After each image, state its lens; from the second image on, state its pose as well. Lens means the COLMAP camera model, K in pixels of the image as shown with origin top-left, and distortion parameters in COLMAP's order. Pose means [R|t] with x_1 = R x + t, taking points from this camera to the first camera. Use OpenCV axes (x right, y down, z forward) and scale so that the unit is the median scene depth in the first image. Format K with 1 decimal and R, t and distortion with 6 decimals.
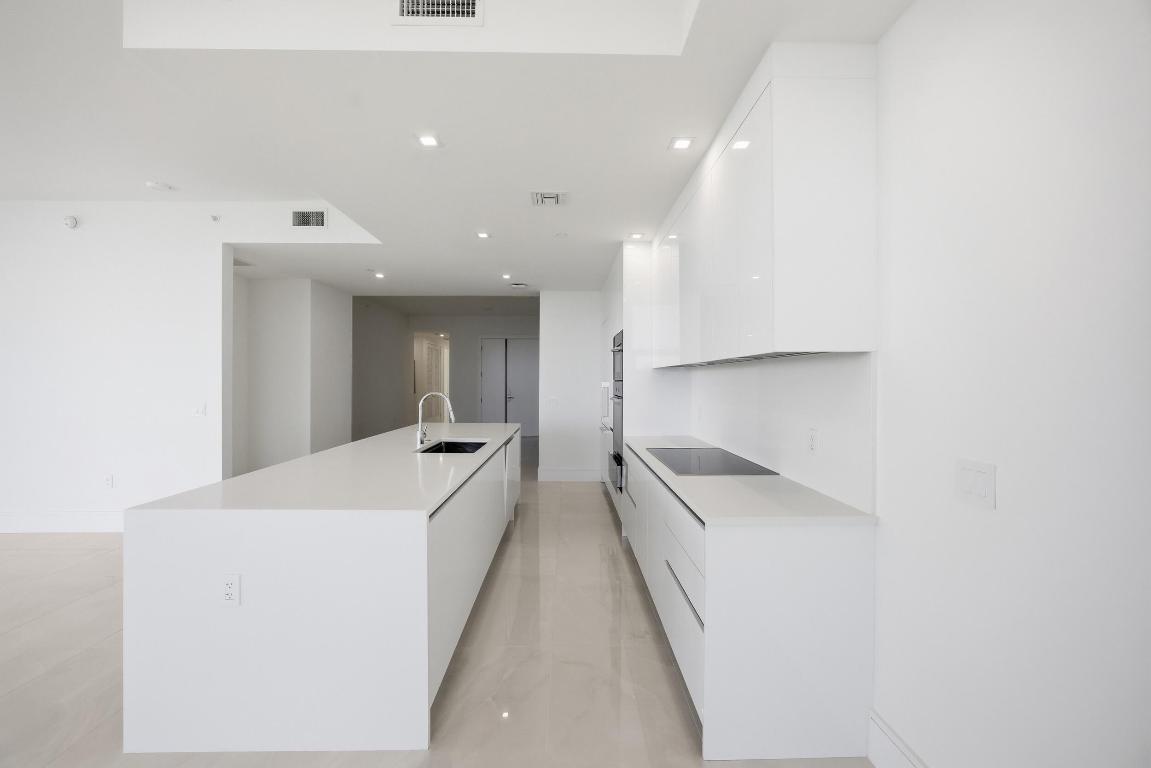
lens RADIAL K [[447.5, 0, 575.5], [0, 447.5, 384.0], [0, 0, 1]] dist [-0.002336, 0.000156]
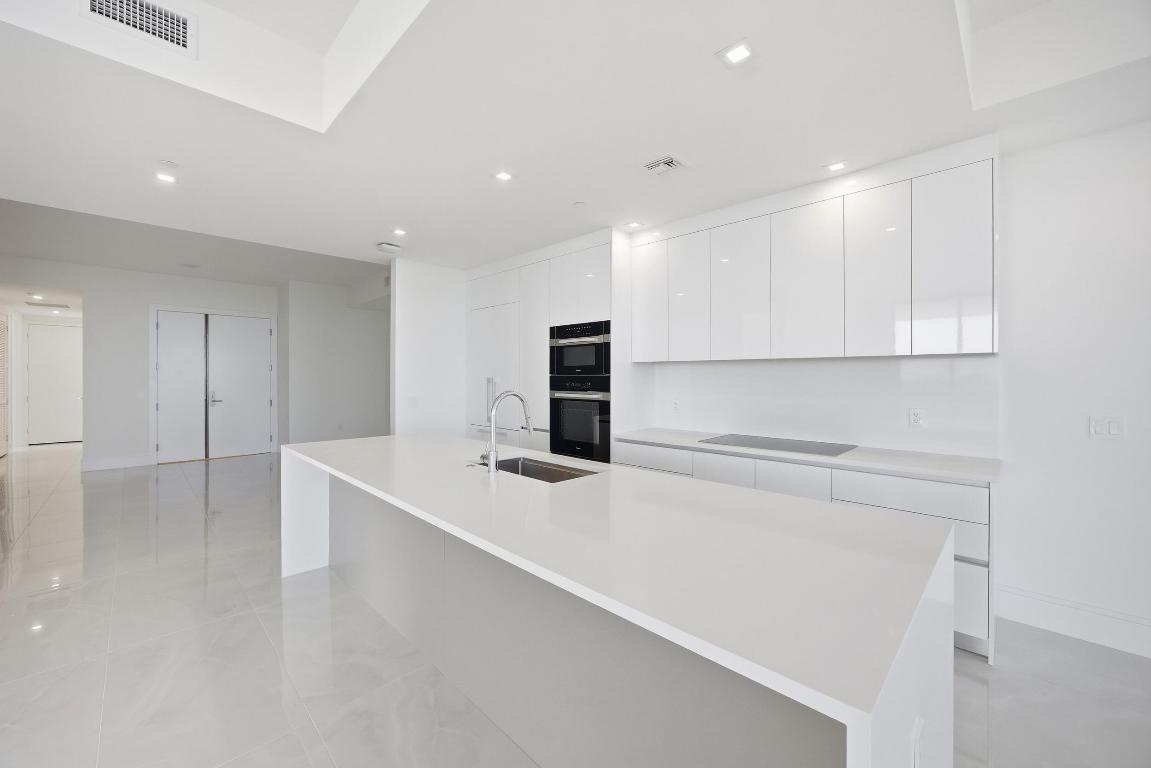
lens RADIAL K [[447.5, 0, 575.5], [0, 447.5, 384.0], [0, 0, 1]] dist [-0.002336, 0.000156]
pose [[0.724264, -0.017901, 0.689291, -0.381220], [0.008440, 0.999818, 0.017096, -0.004838], [-0.689471, -0.006564, 0.724283, 0.234730]]
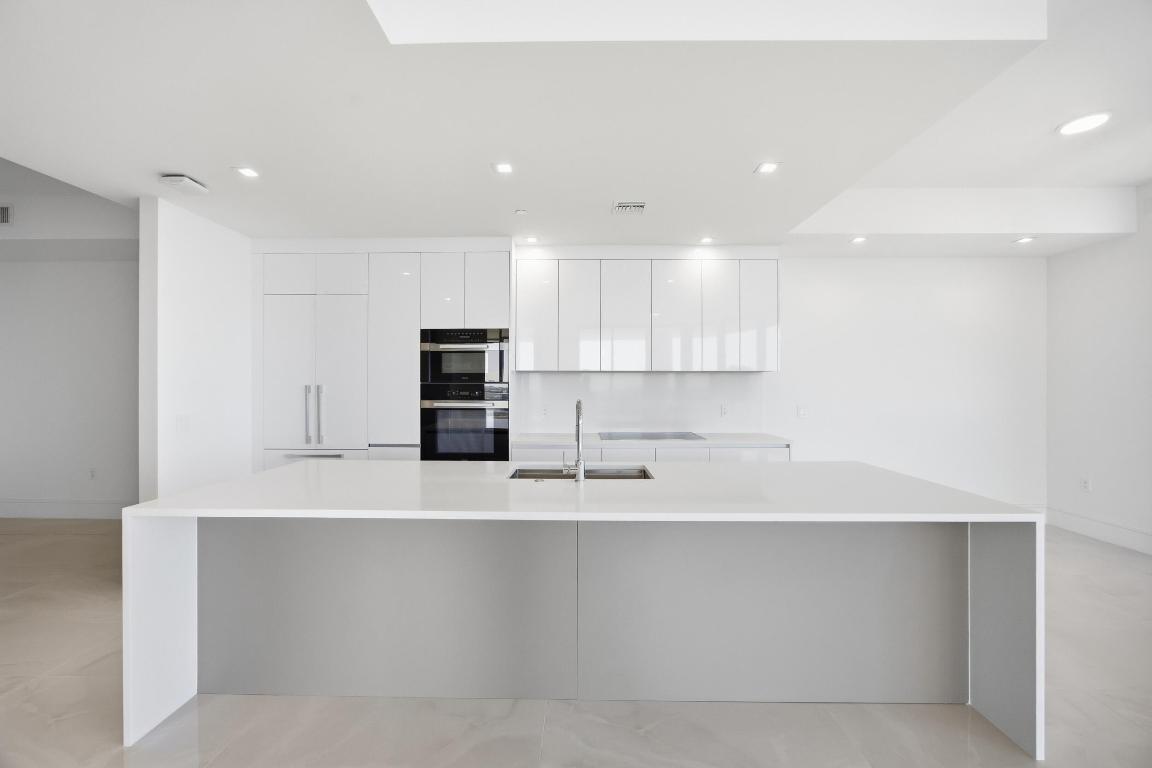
lens RADIAL K [[447.9, 0, 576.0], [0, 447.9, 384.0], [0, 0, 1]] dist [-0.002336, 0.000156]
pose [[0.054771, -0.002179, 0.998497, -0.531701], [0.006394, 0.999978, 0.001831, -0.005184], [-0.998478, 0.006284, 0.054784, 0.516143]]
